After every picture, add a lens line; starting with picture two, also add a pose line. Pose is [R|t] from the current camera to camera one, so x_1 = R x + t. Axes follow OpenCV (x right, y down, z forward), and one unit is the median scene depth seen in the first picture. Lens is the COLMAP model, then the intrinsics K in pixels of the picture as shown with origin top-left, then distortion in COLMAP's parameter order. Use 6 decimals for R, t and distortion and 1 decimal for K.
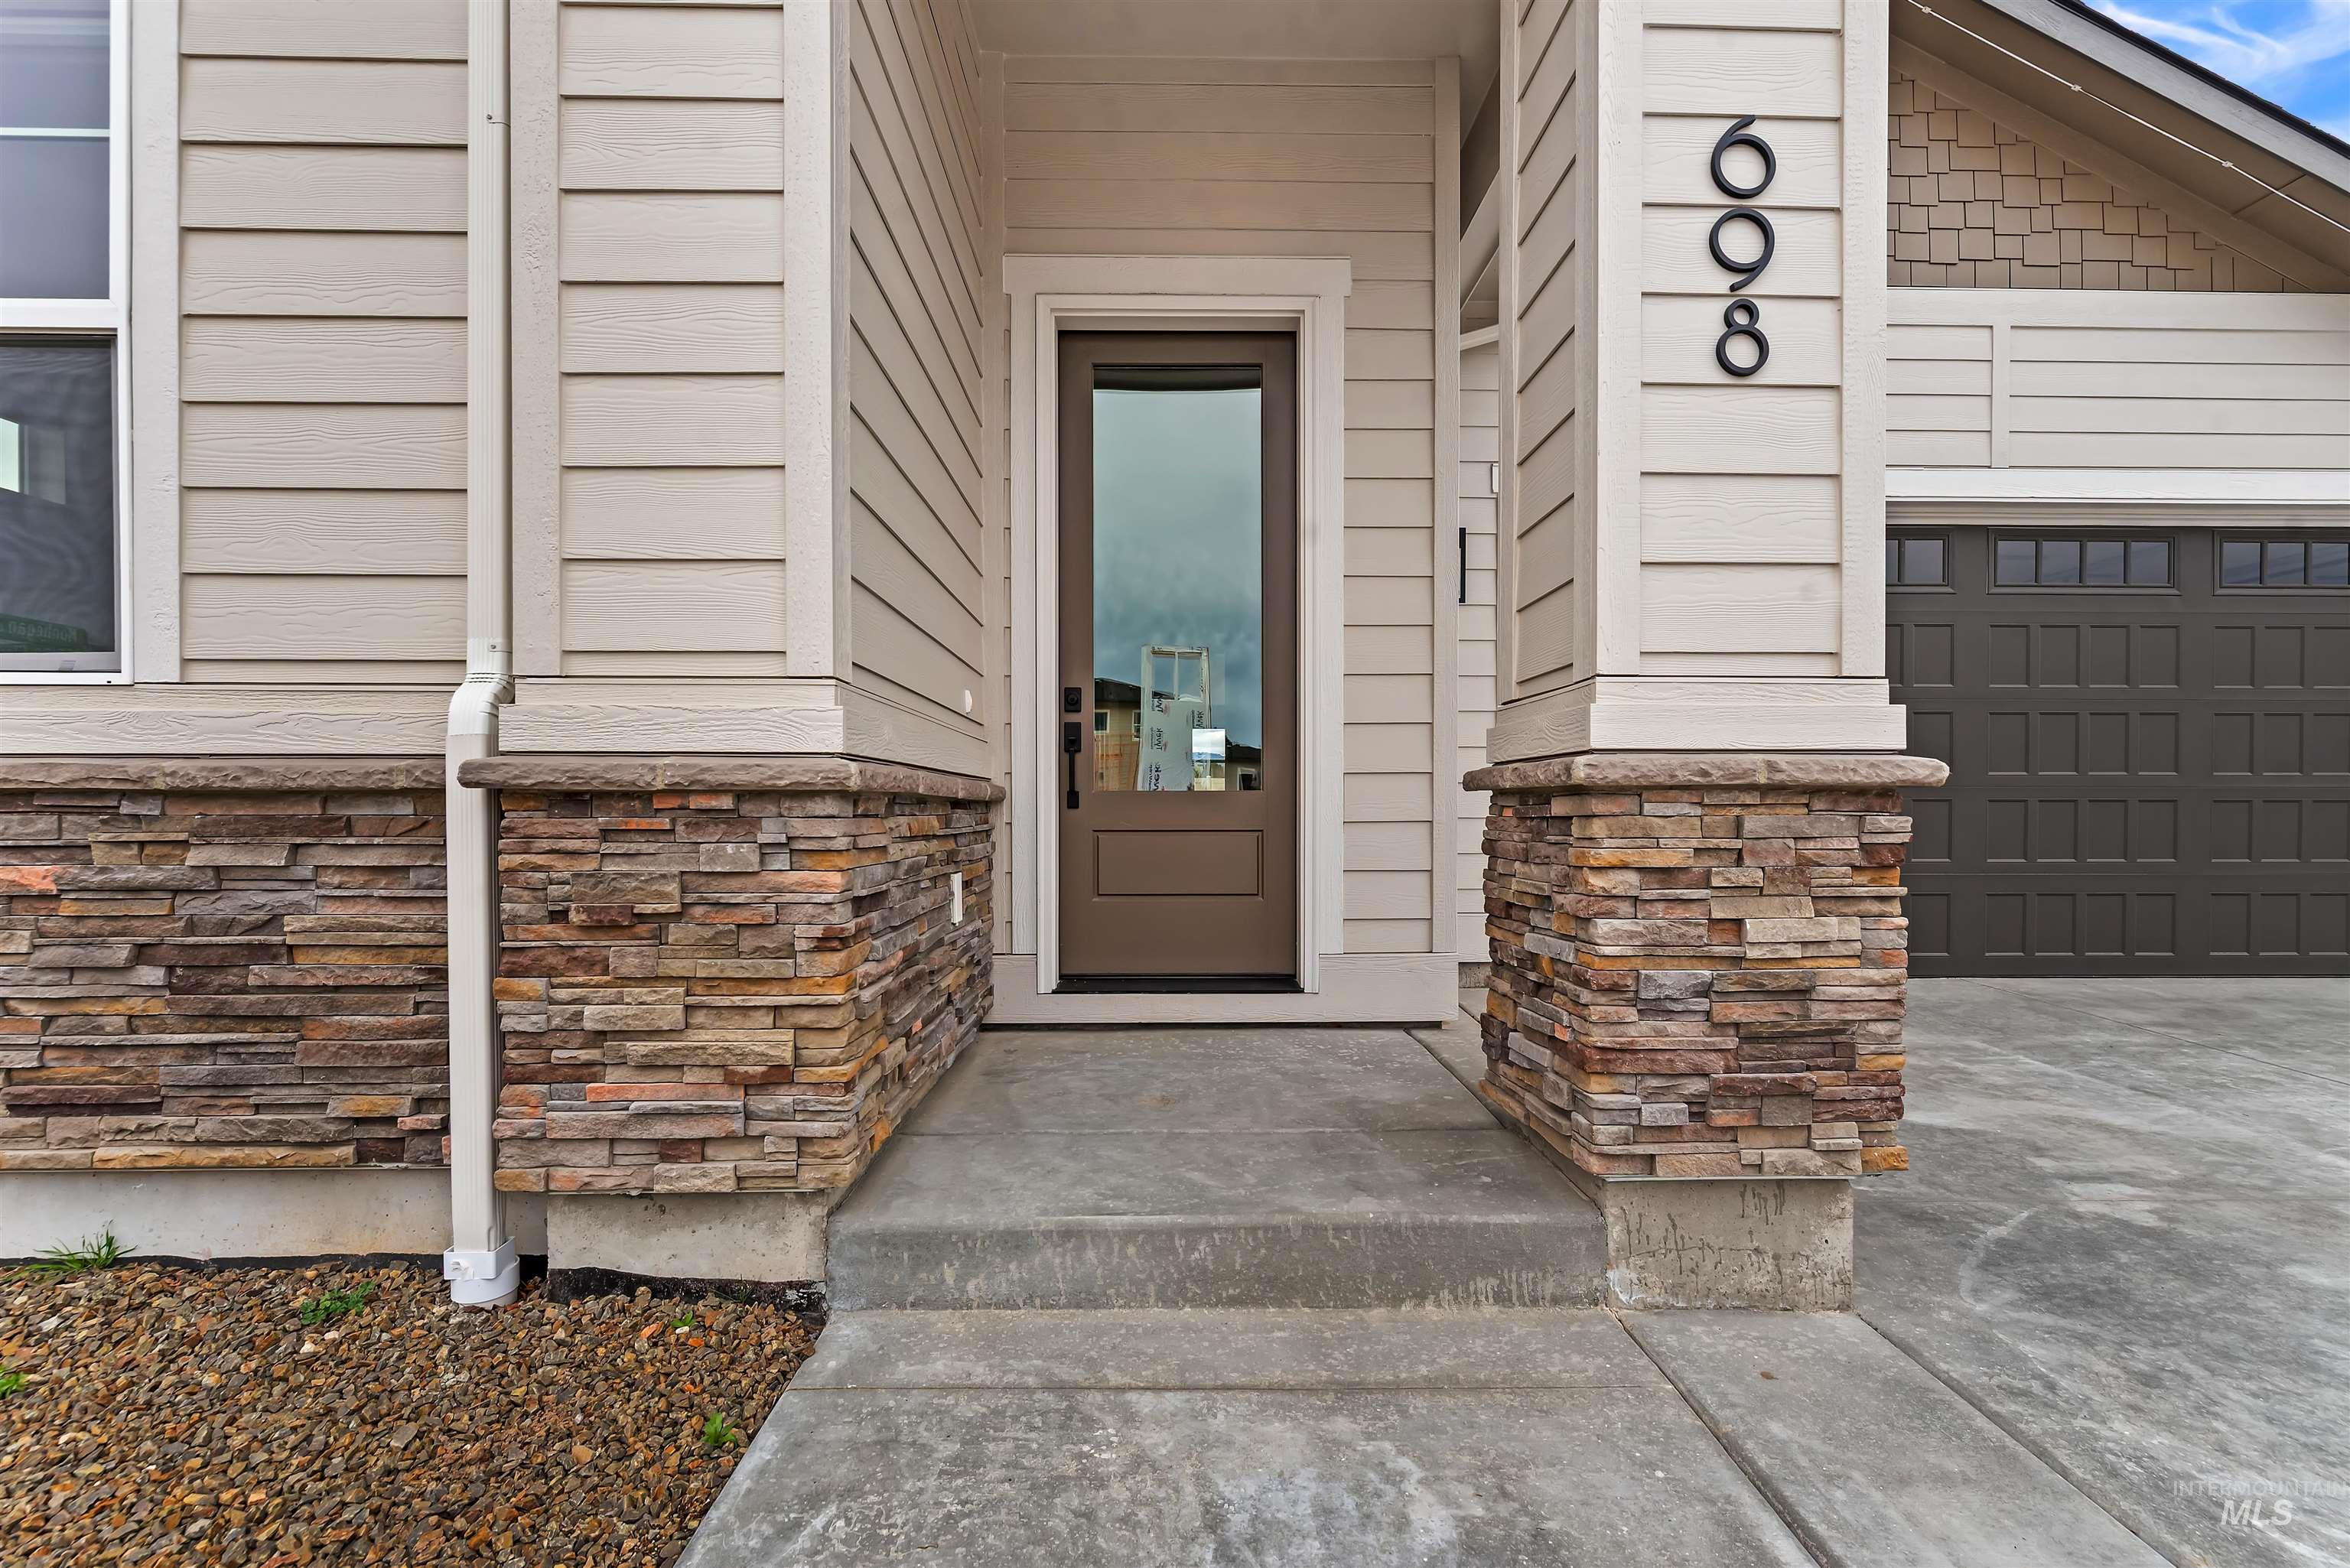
lens RADIAL K [[1012.8, 0, 1181.4], [0, 1012.8, 814.5], [0, 0, 1]] dist [0.000720, 0.000287]
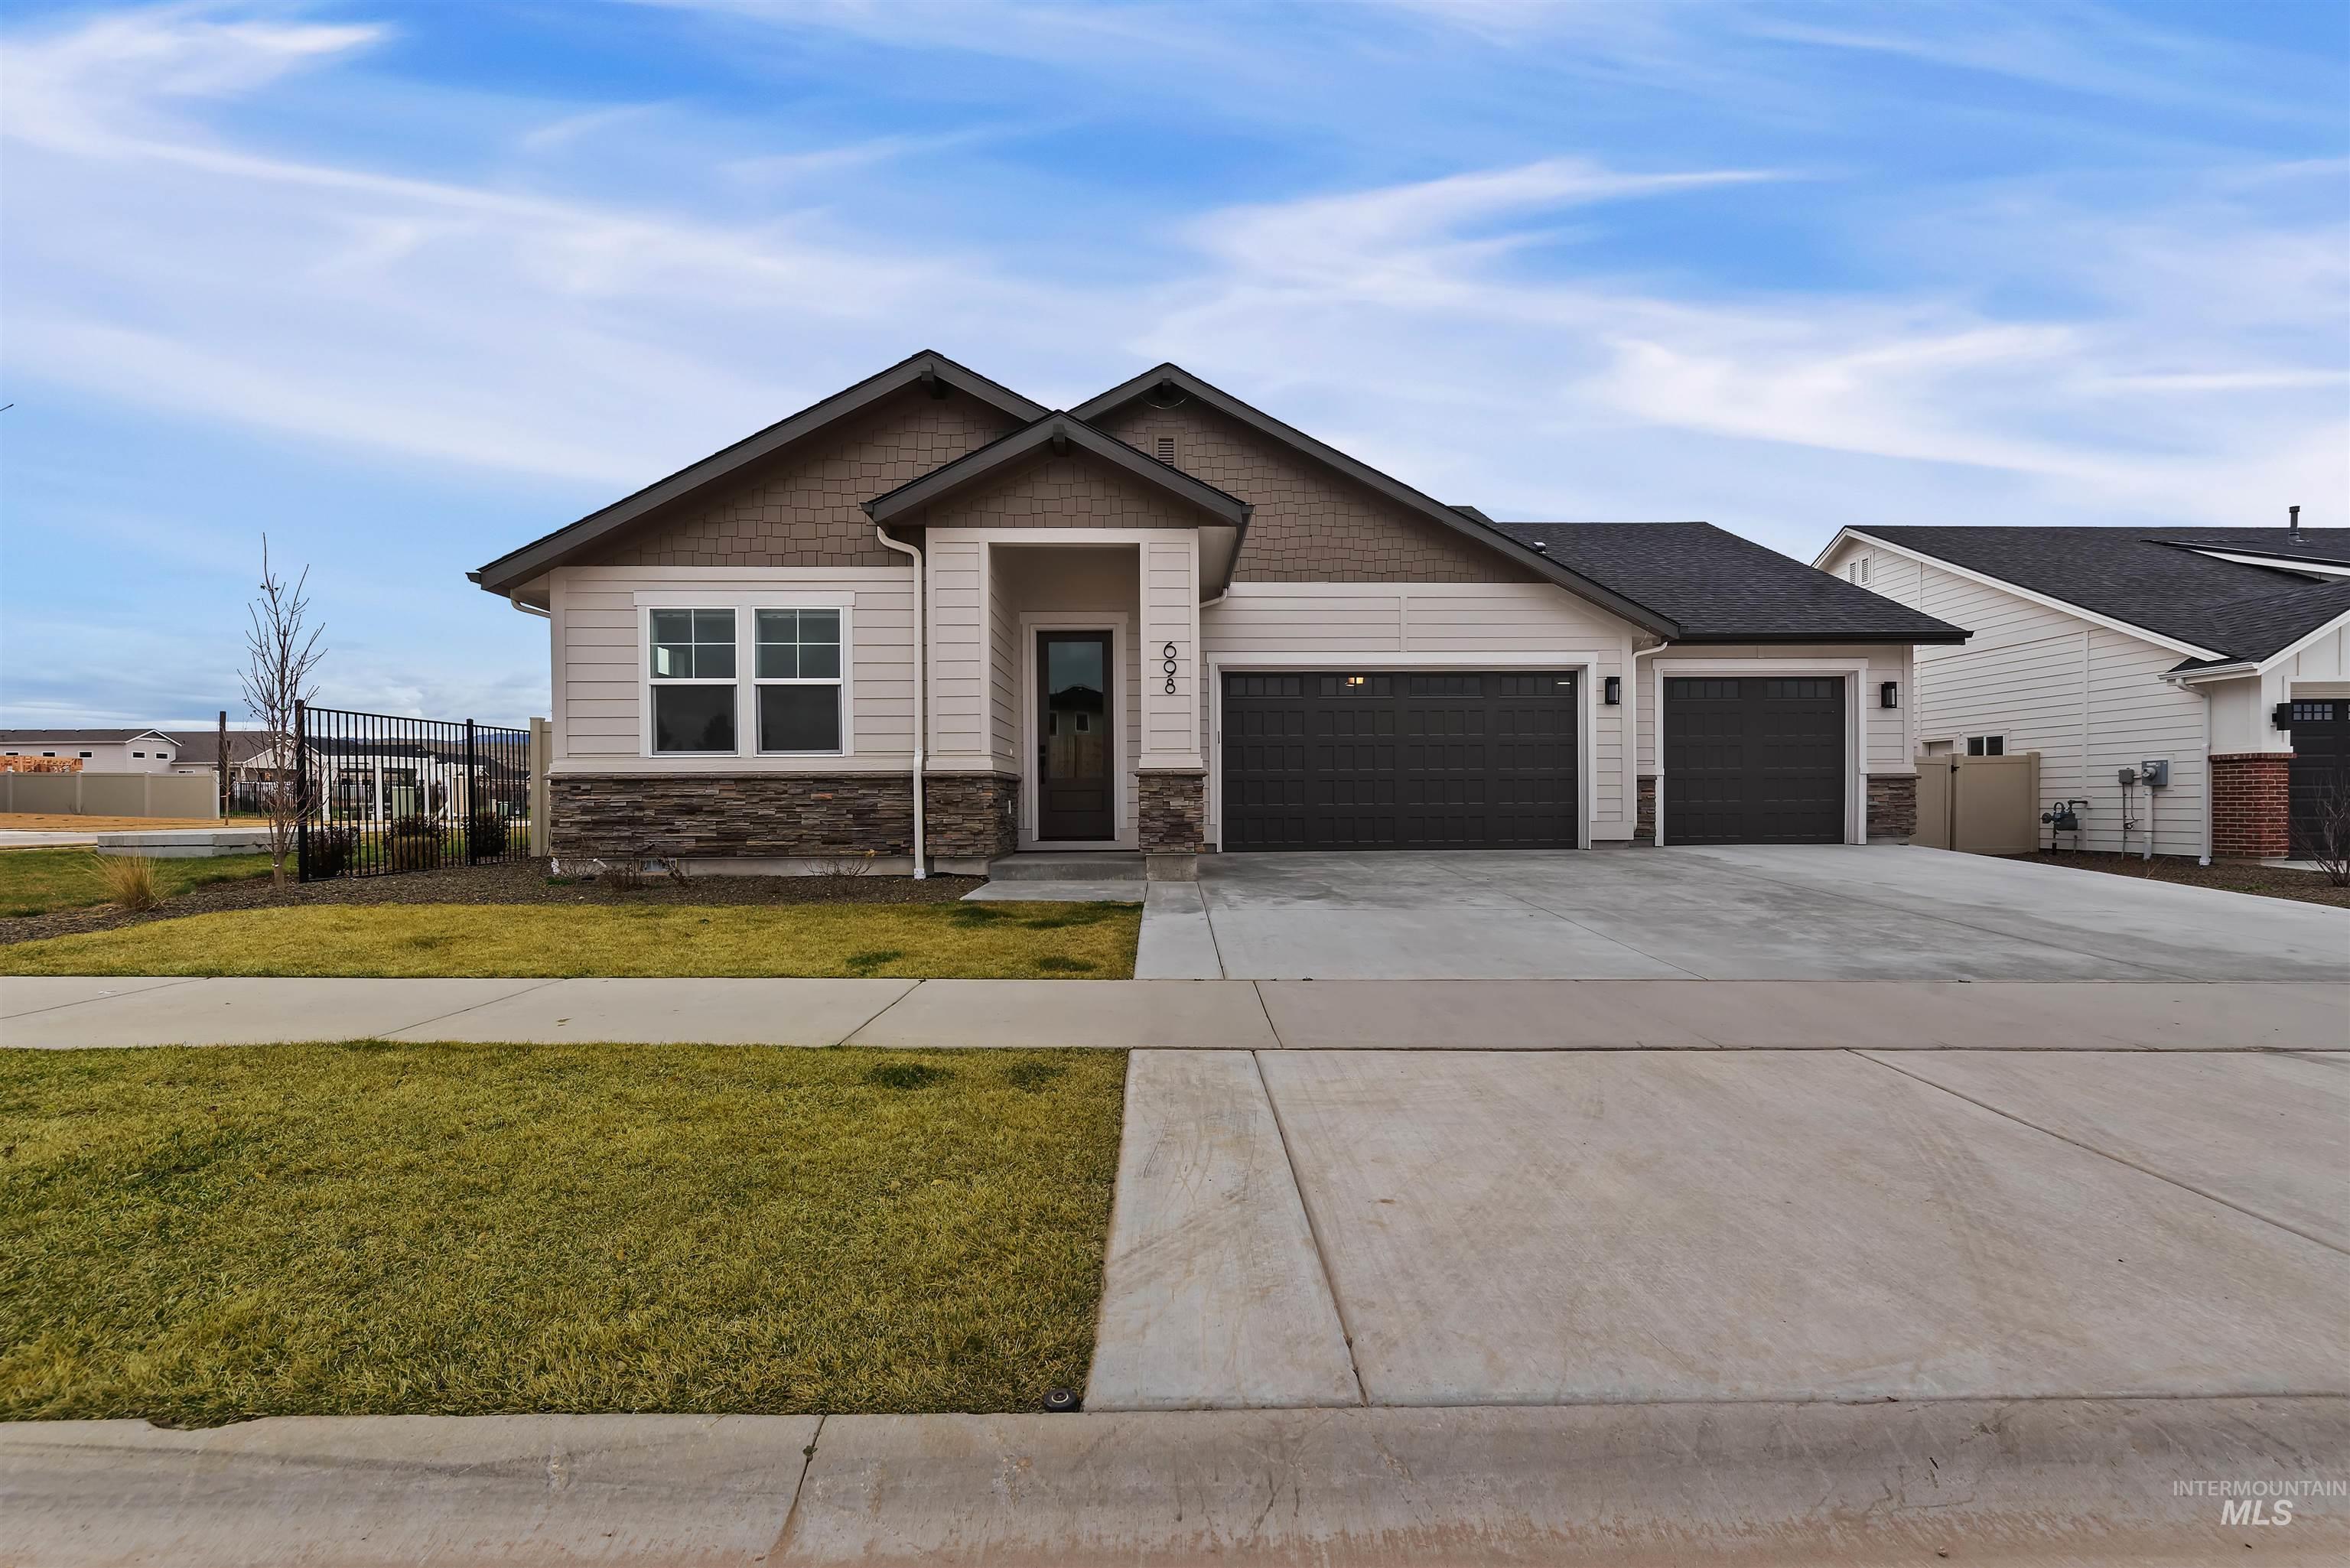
lens RADIAL K [[1012.8, 0, 1181.4], [0, 1012.8, 814.5], [0, 0, 1]] dist [0.000720, 0.000287]
pose [[0.999979, -0.005888, -0.002519, 0.616127], [0.005908, 0.999952, 0.007838, 0.126976], [0.002473, -0.007852, 0.999966, -4.012799]]
